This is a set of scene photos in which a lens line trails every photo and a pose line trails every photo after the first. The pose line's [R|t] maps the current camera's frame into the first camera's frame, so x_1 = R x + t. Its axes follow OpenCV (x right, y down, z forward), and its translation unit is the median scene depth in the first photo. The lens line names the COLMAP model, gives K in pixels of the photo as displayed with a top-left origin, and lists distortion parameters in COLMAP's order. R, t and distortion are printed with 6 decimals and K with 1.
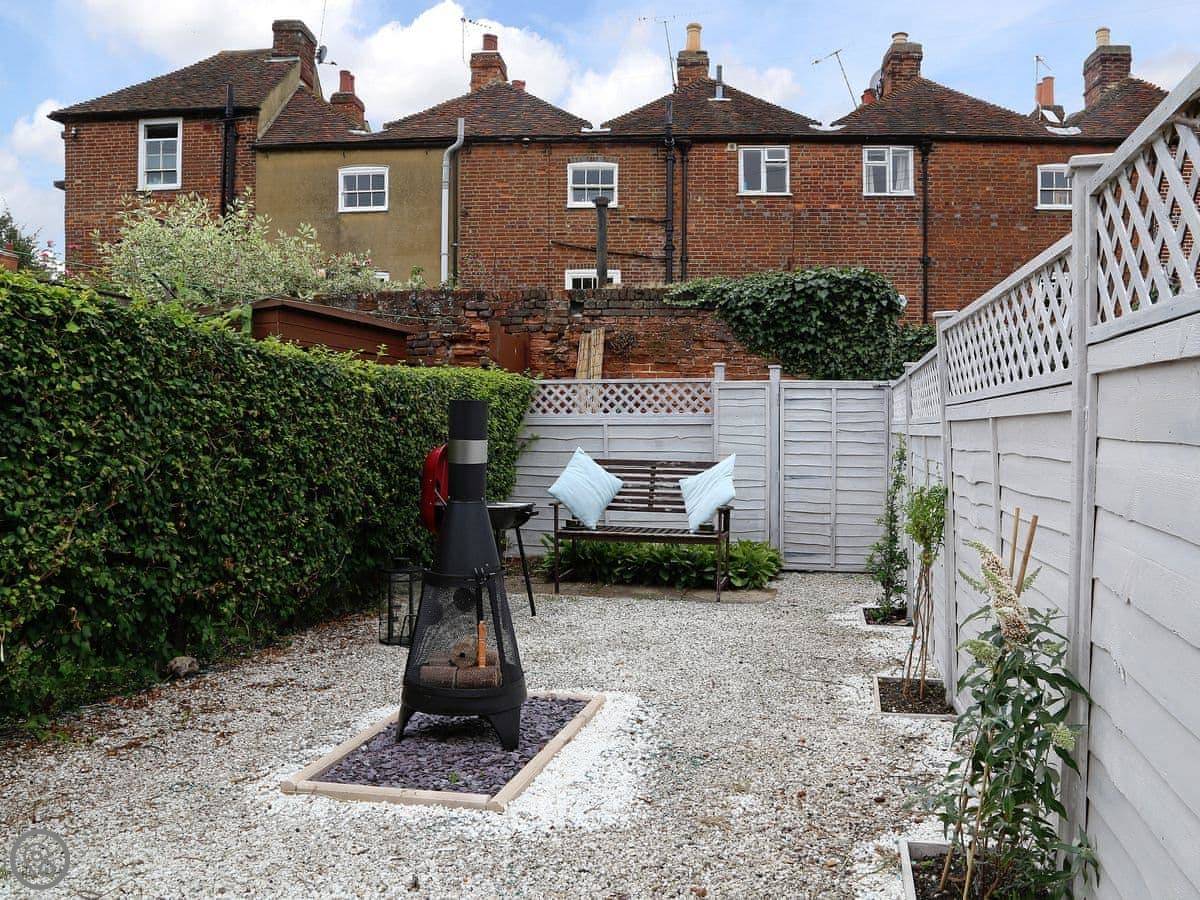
lens RADIAL K [[983.1, 0, 611.0], [0, 983.1, 447.2], [0, 0, 1]] dist [-0.132142, 0.065422]
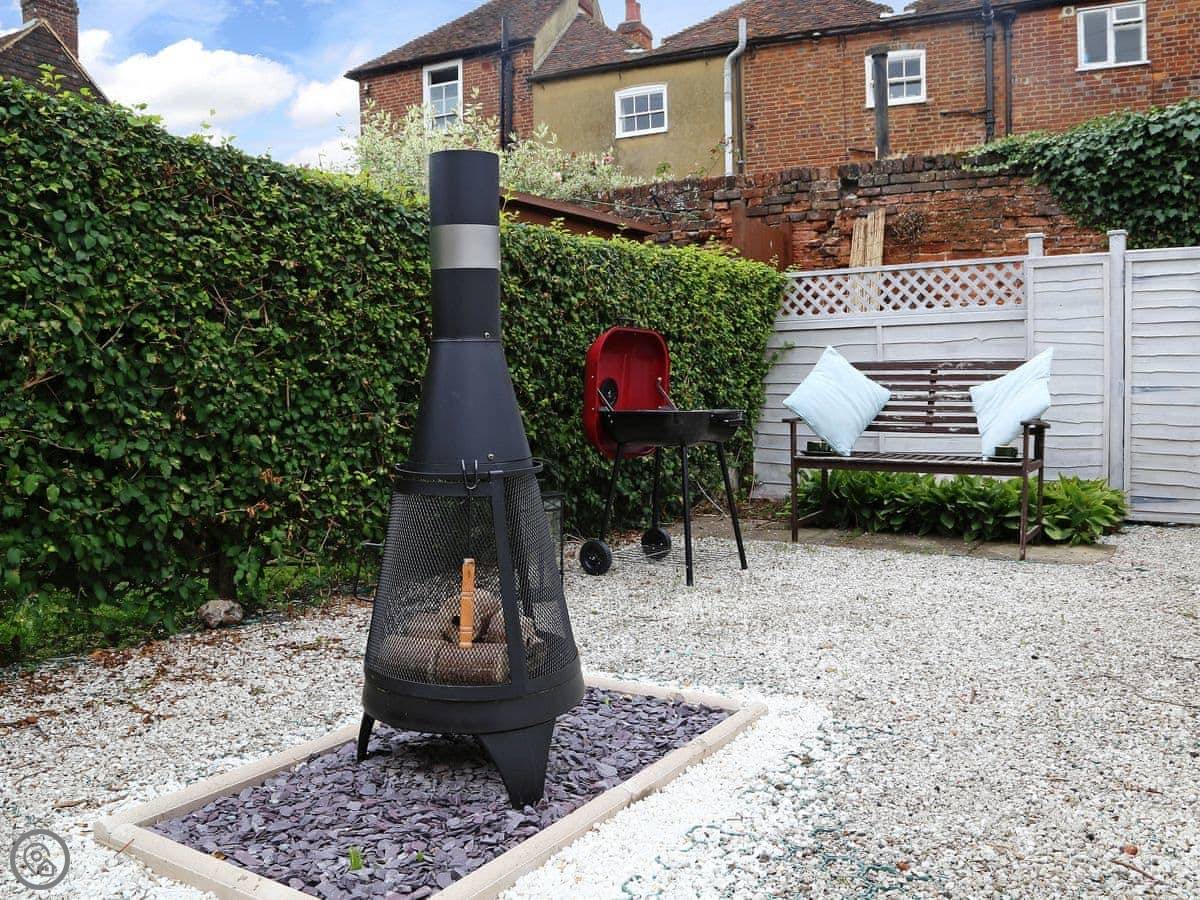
lens RADIAL K [[983.1, 0, 592.8], [0, 983.1, 454.6], [0, 0, 1]] dist [-0.132142, 0.065422]
pose [[0.938278, 0.005133, -0.345843, 0.057263], [0.011371, 0.998892, 0.045675, 0.048798], [0.345694, -0.046789, 0.937180, 0.262964]]
